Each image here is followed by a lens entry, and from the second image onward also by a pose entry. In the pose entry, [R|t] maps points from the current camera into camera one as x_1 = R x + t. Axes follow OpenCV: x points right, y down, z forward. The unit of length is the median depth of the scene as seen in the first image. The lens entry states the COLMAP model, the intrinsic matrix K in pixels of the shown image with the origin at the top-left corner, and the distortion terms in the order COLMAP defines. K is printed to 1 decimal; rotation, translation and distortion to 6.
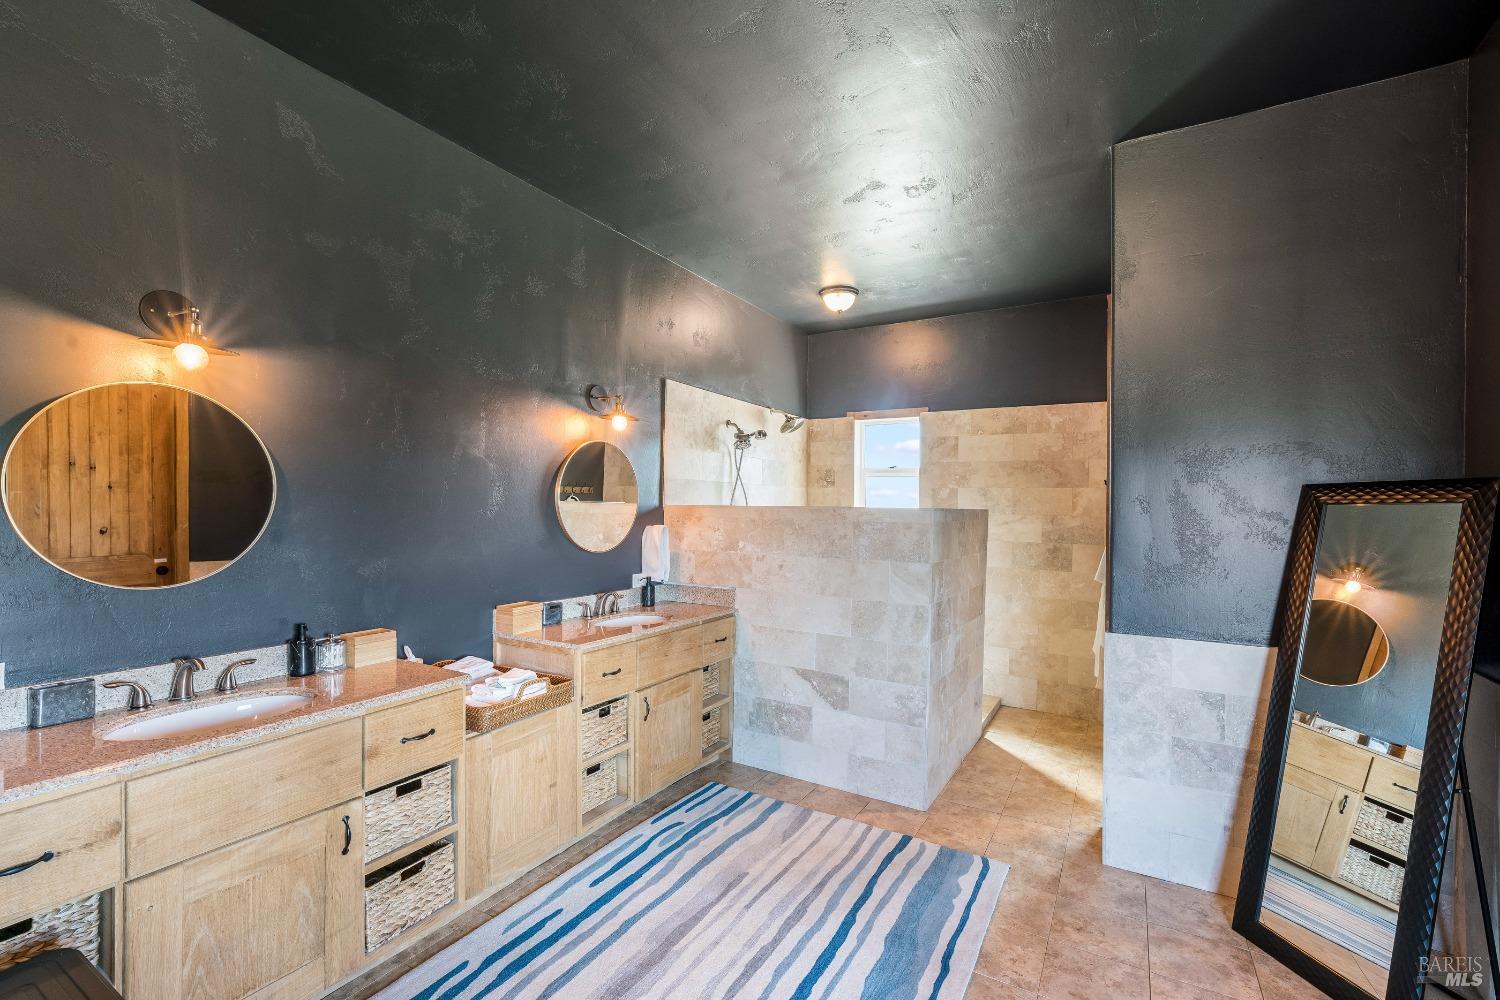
lens RADIAL K [[643.5, 0, 746.1], [0, 643.5, 510.3], [0, 0, 1]] dist [0.000622, 0.002747]
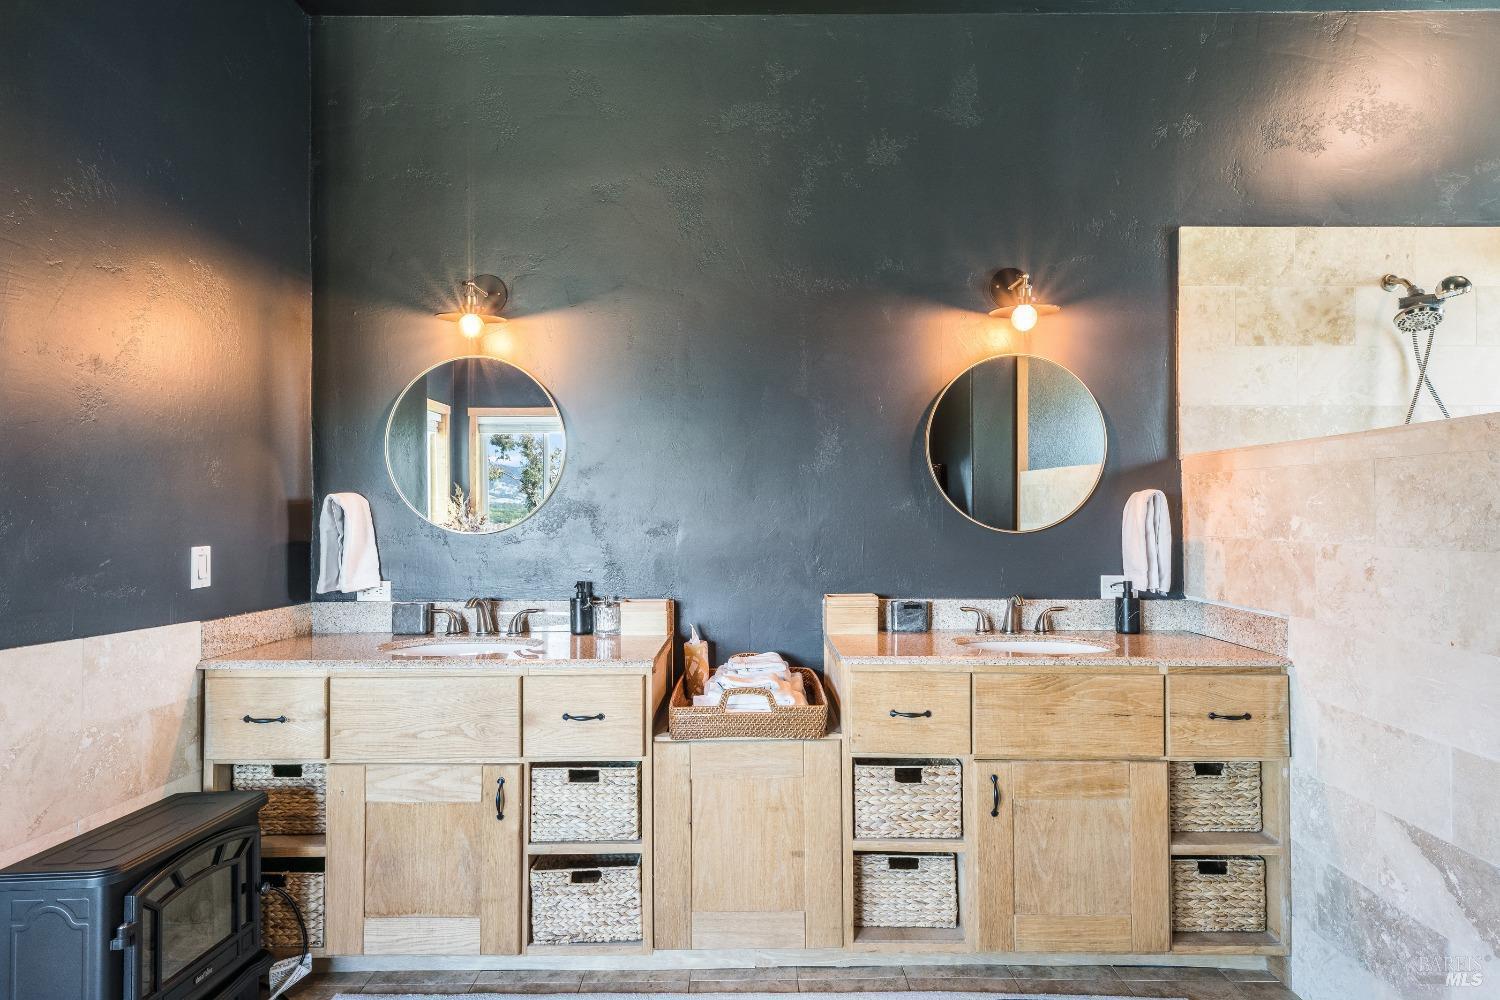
lens RADIAL K [[789.8, 0, 749.6], [0, 789.8, 494.9], [0, 0, 1]] dist [0.010458, -0.001100]
pose [[0.510568, -0.029486, -0.859331, 0.305389], [0.000804, 0.999428, -0.033815, 0.055232], [0.859837, 0.016575, 0.510300, 0.388272]]
